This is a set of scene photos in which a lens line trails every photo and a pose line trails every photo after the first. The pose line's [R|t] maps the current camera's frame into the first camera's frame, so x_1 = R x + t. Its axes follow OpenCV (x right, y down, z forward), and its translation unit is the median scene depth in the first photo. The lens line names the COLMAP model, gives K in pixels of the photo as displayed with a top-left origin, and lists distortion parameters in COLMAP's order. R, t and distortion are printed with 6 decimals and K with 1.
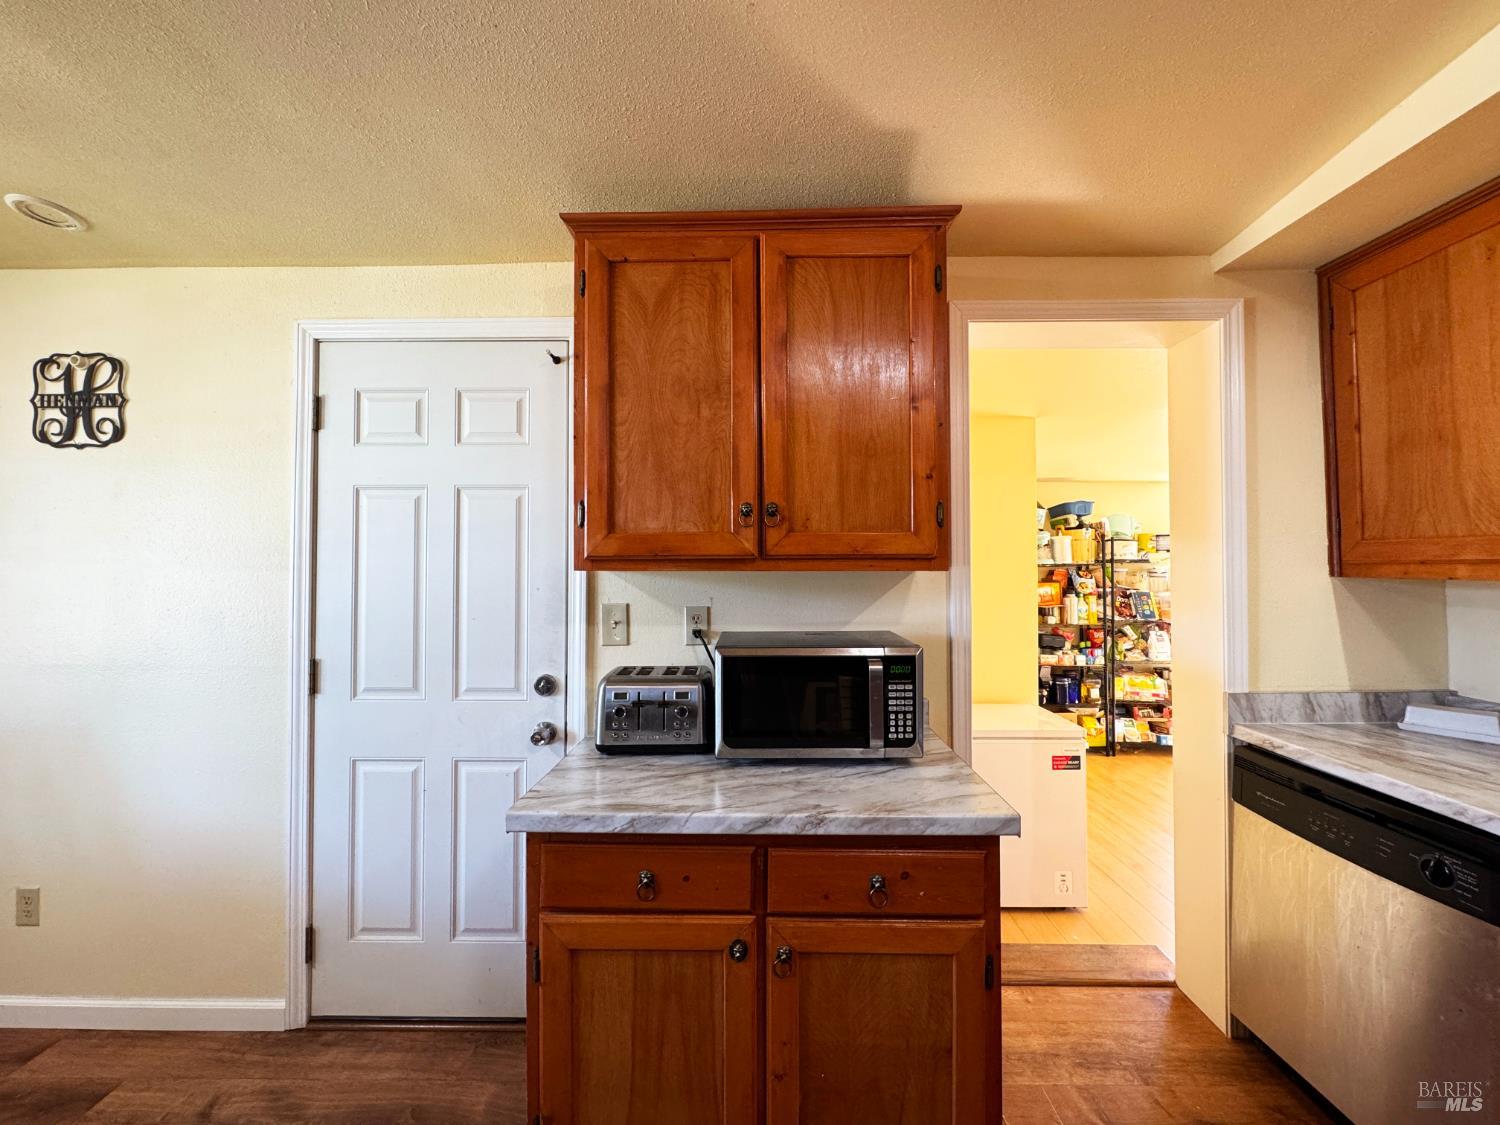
lens RADIAL K [[597.8, 0, 750.1], [0, 597.8, 560.0], [0, 0, 1]] dist [-0.003547, 0.000519]
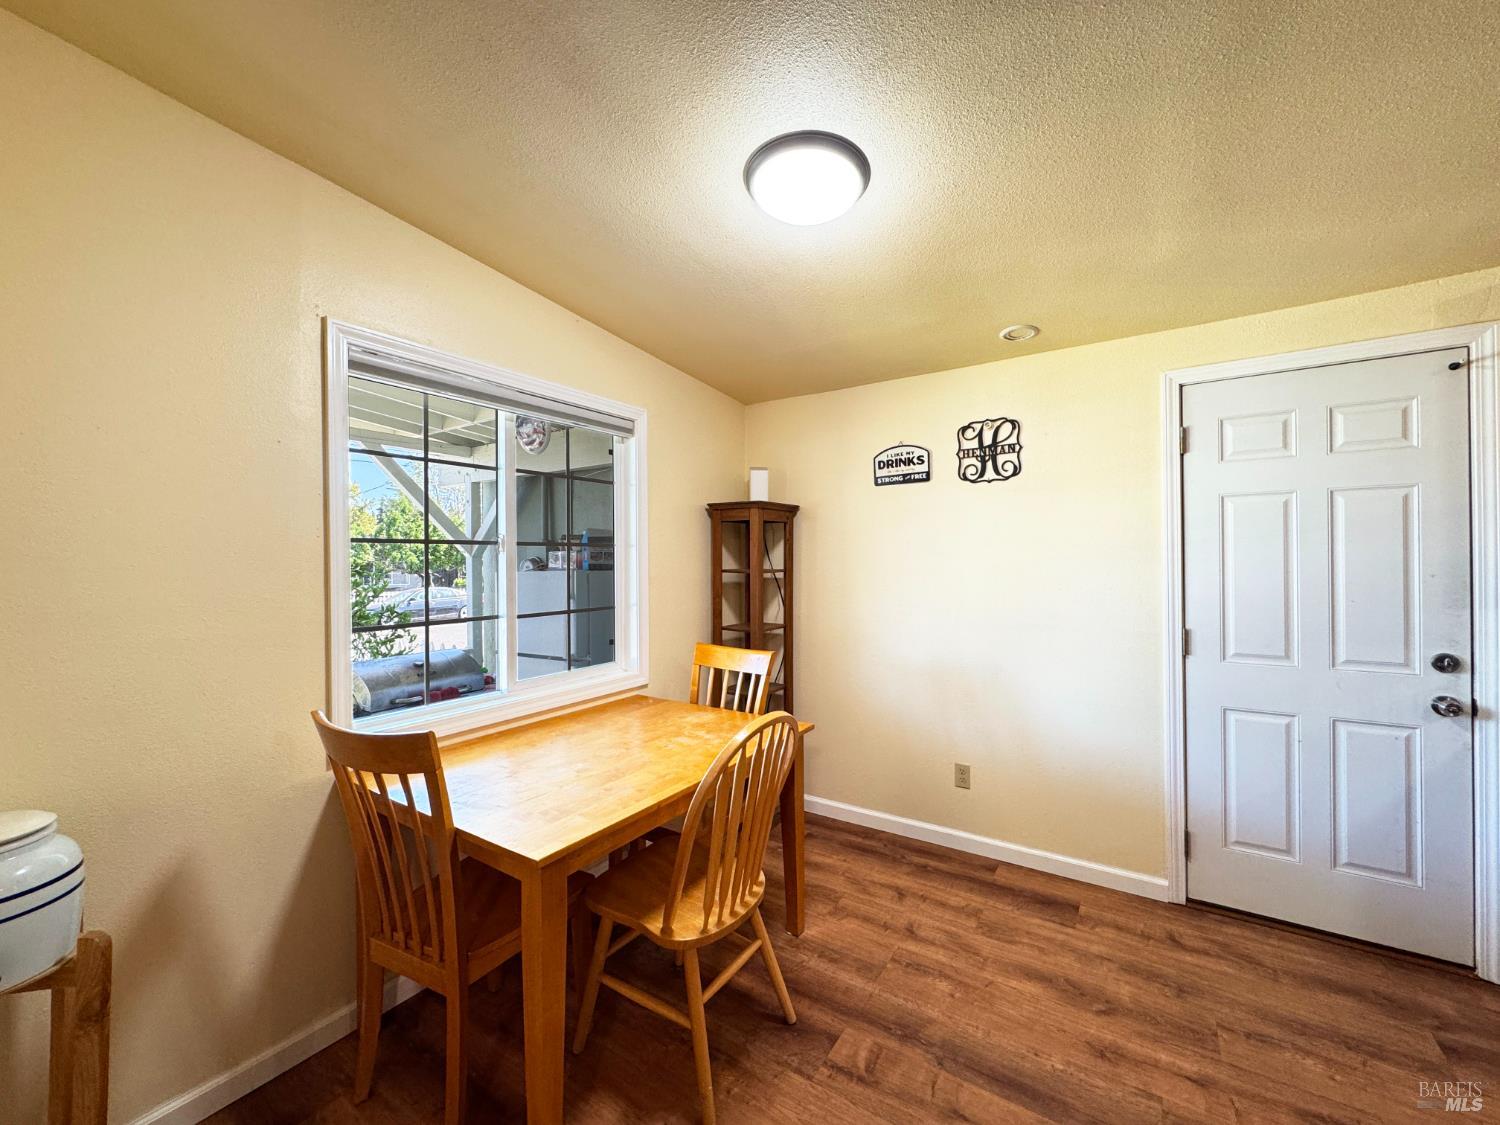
lens RADIAL K [[597.8, 0, 750.1], [0, 597.8, 560.0], [0, 0, 1]] dist [-0.003547, 0.000519]
pose [[0.838659, -0.009345, -0.544577, -0.841888], [0.019360, 0.999732, 0.012660, -0.021226], [0.544313, -0.021160, 0.838616, -0.639532]]
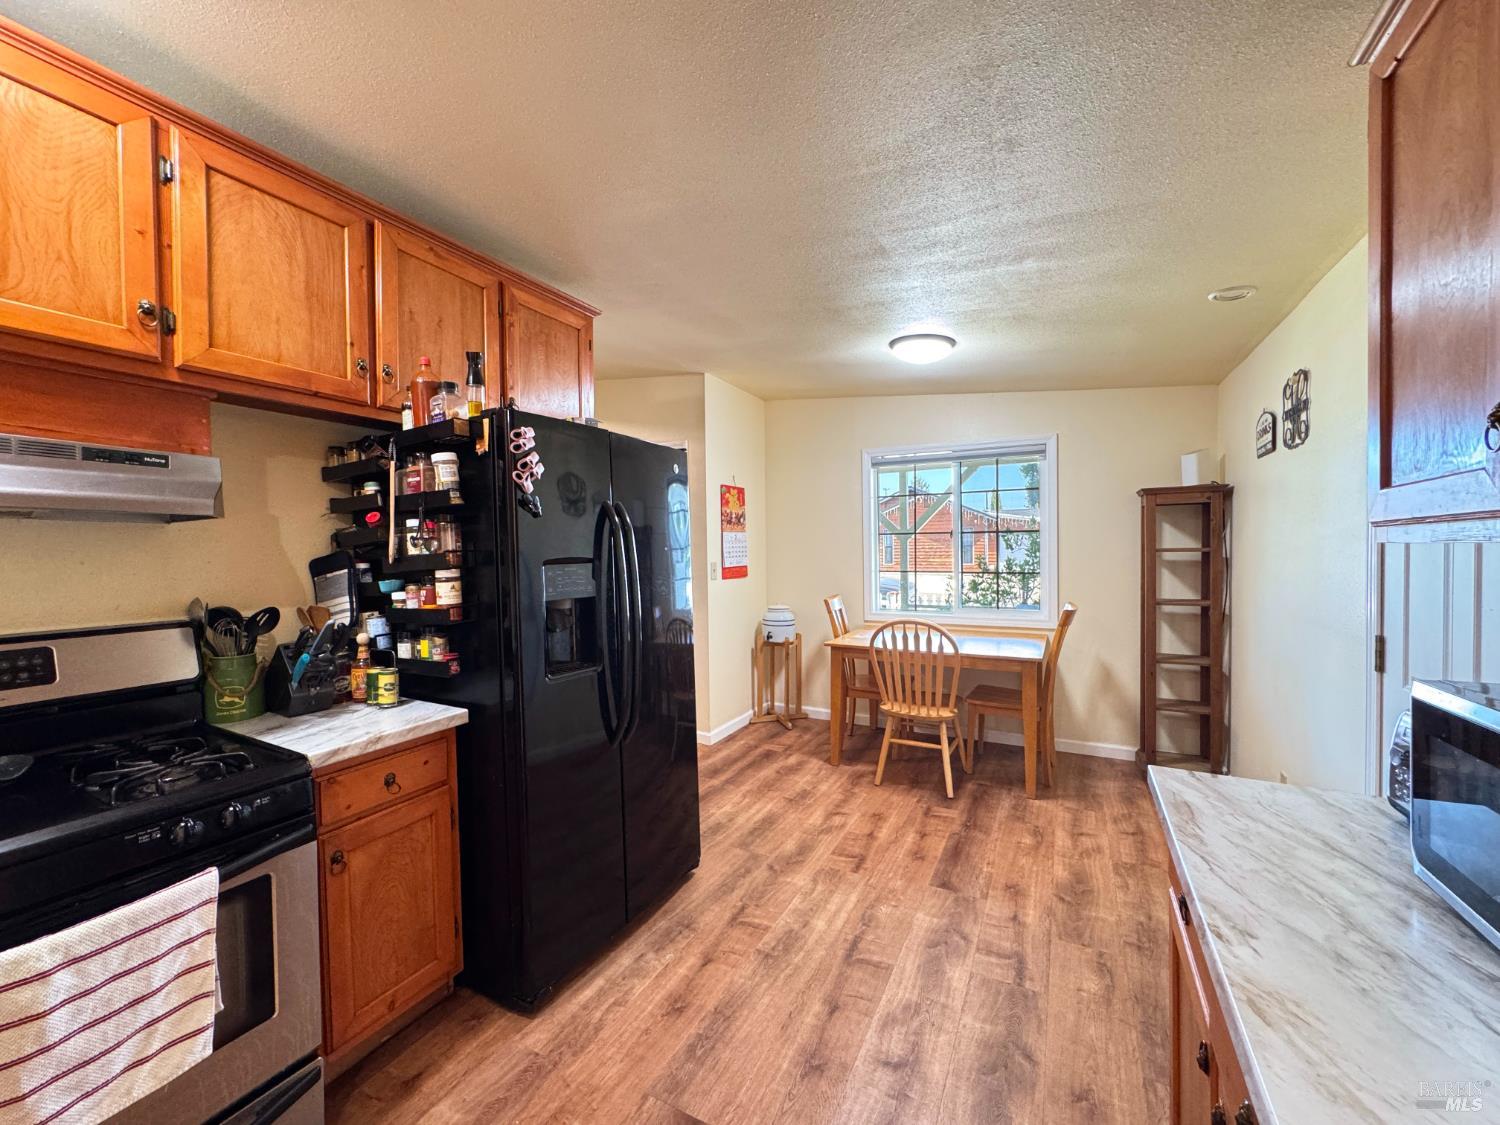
lens RADIAL K [[597.8, 0, 750.1], [0, 597.8, 560.0], [0, 0, 1]] dist [-0.003547, 0.000519]
pose [[-0.456798, 0.022350, -0.889290, 0.581633], [0.025646, 0.999600, 0.011950, 0.009352], [0.889201, -0.017348, -0.457188, 0.559160]]
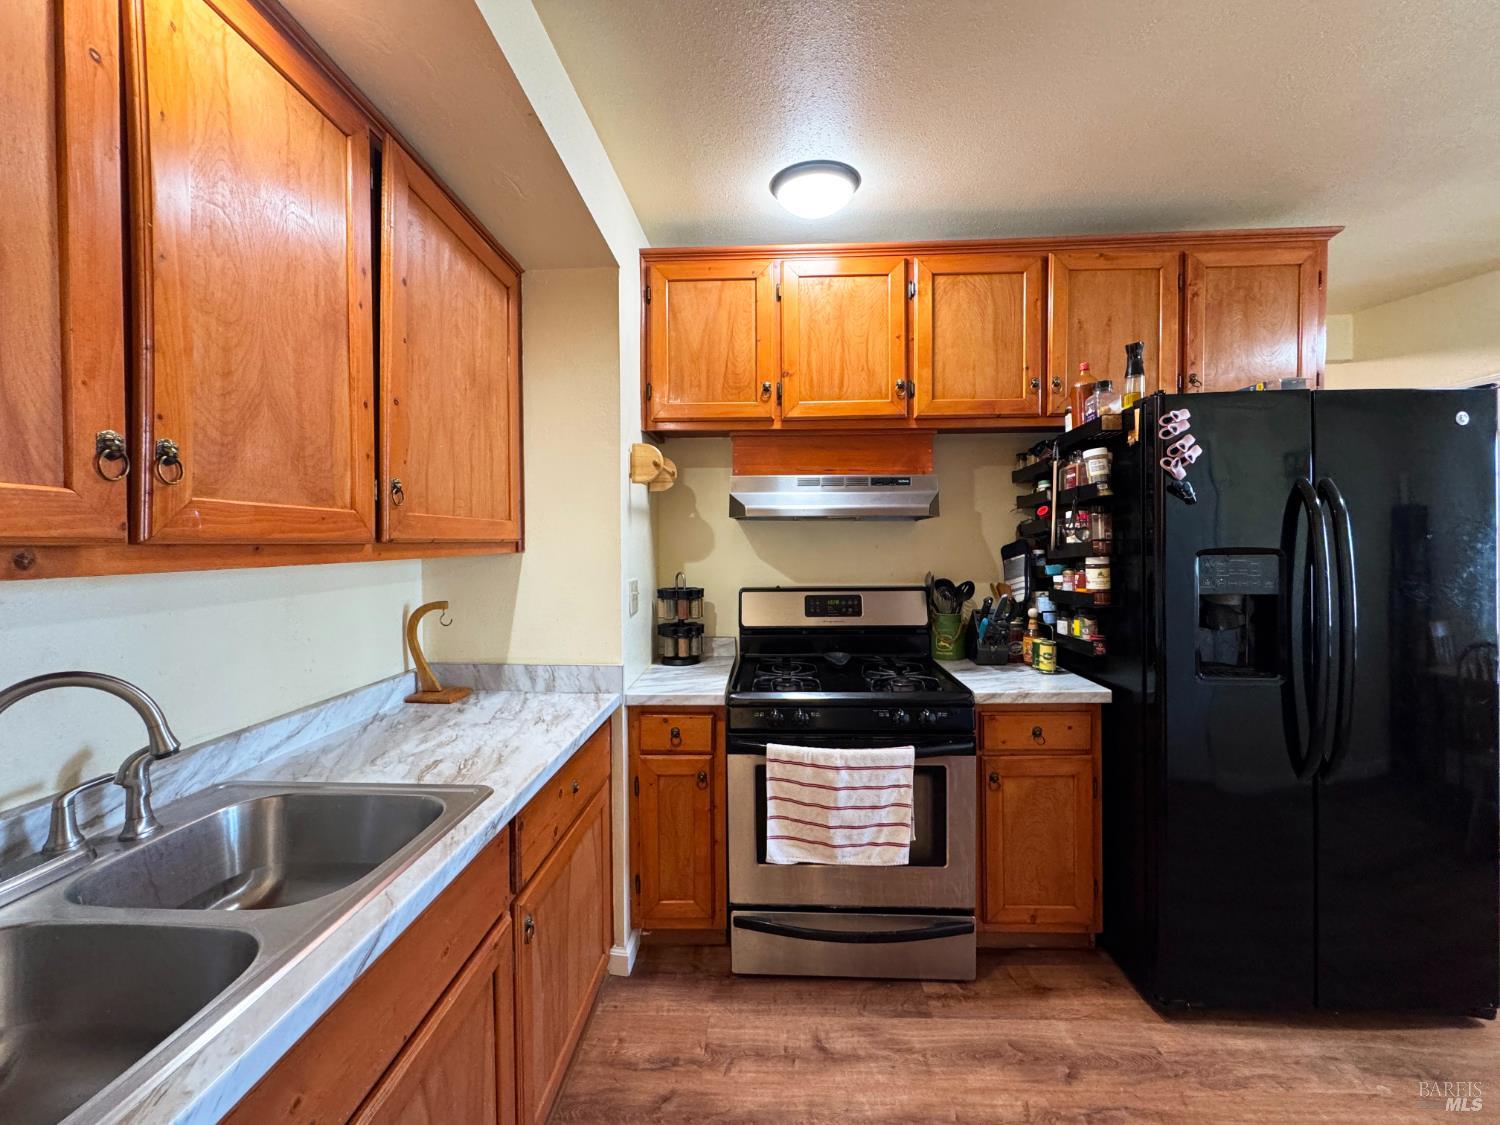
lens RADIAL K [[597.8, 0, 750.1], [0, 597.8, 560.0], [0, 0, 1]] dist [-0.003547, 0.000519]
pose [[-0.999568, 0.009661, 0.027774, 0.518317], [0.010043, 0.999856, 0.013650, 0.008732], [-0.027638, 0.013923, -0.999521, 0.744227]]
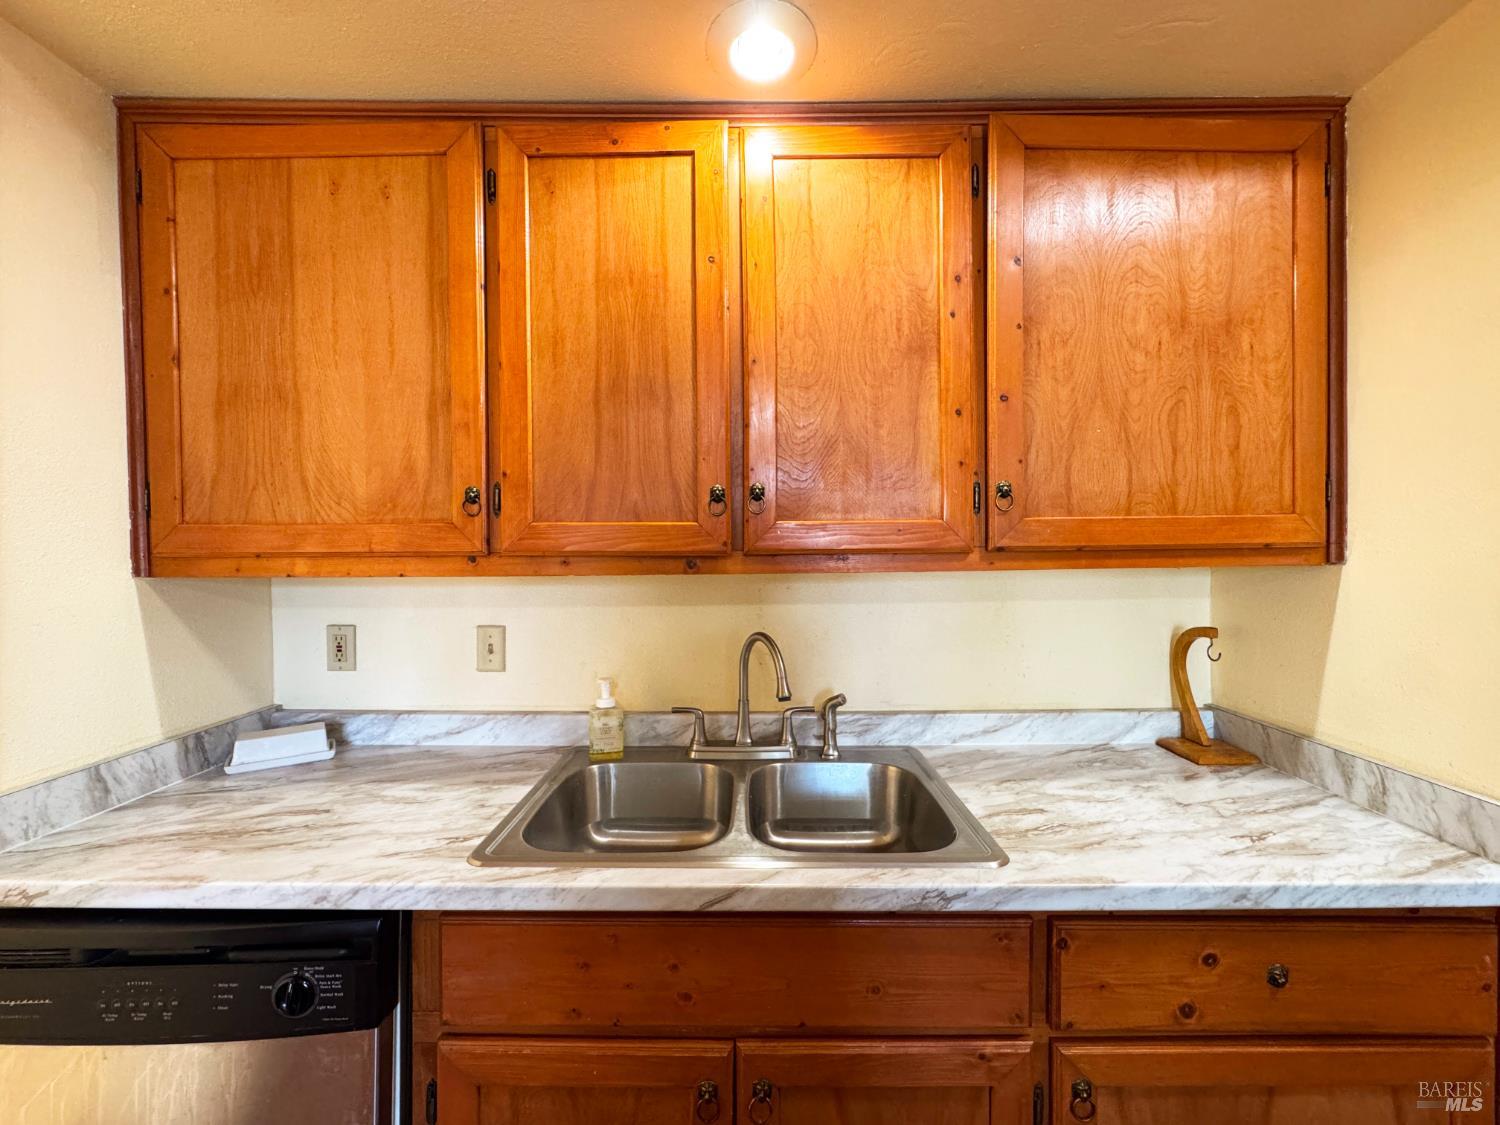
lens RADIAL K [[601.2, 0, 749.9], [0, 601.2, 558.8], [0, 0, 1]] dist [-0.002834, -0.000027]
pose [[-0.010128, -0.001381, 0.999948, 0.302896], [-0.006159, 0.999980, 0.001318, 0.002753], [-0.999930, -0.006146, -0.010137, 0.324959]]
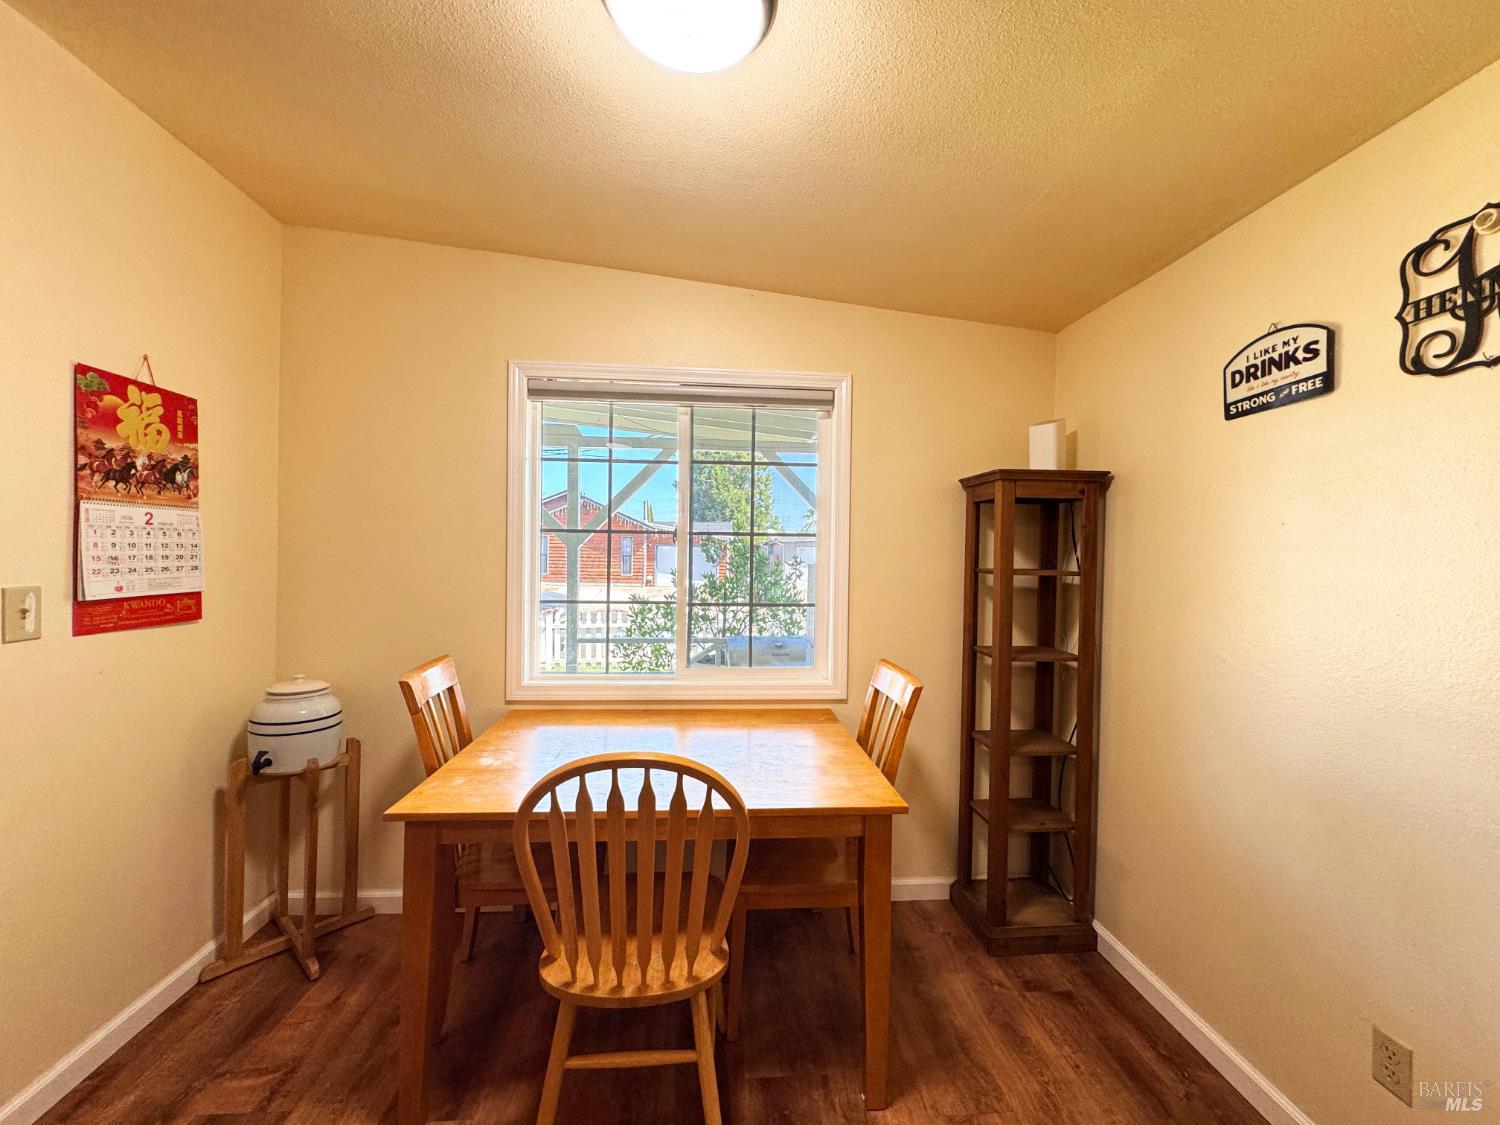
lens RADIAL K [[597.8, 0, 750.1], [0, 597.8, 560.0], [0, 0, 1]] dist [-0.003547, 0.000519]
pose [[0.089115, 0.005607, -0.996006, -0.622814], [0.000544, 0.999984, 0.005678, 0.003088], [0.996021, -0.001048, 0.089110, 0.217954]]
